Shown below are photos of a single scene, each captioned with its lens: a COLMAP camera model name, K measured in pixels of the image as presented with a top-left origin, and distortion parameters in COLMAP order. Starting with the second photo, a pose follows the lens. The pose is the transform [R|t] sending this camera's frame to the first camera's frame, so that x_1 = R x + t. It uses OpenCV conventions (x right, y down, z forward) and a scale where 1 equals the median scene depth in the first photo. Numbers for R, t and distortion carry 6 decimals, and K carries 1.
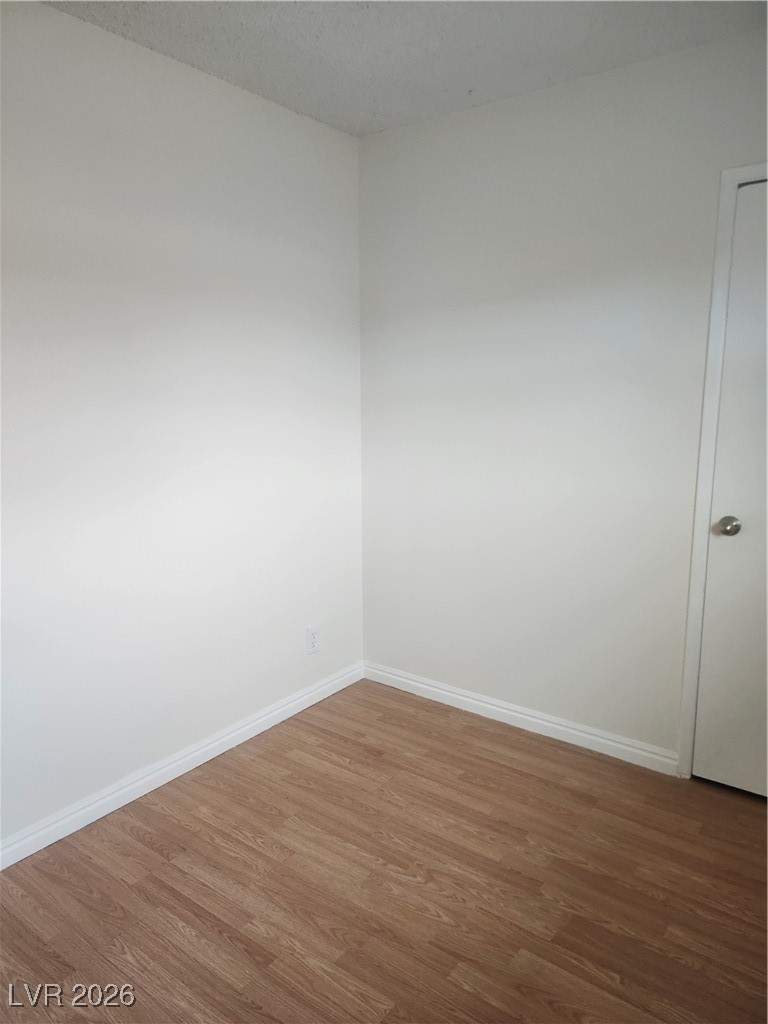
lens RADIAL K [[715.0, 0, 384.0], [0, 715.0, 512.0], [0, 0, 1]] dist [0.051555, -0.038302]
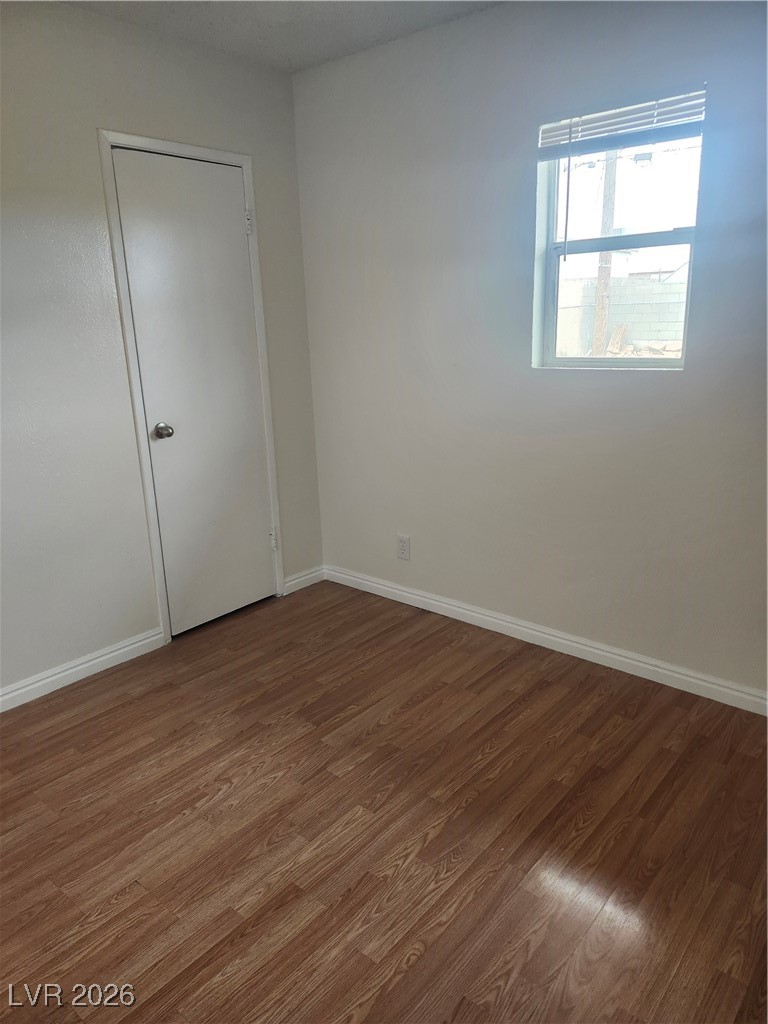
lens RADIAL K [[715.0, 0, 384.0], [0, 715.0, 512.0], [0, 0, 1]] dist [0.051555, -0.038302]
pose [[0.070742, -0.270265, 0.960183, -0.844248], [0.212788, 0.944527, 0.250181, -0.085462], [-0.974534, 0.186617, 0.124327, 0.572794]]
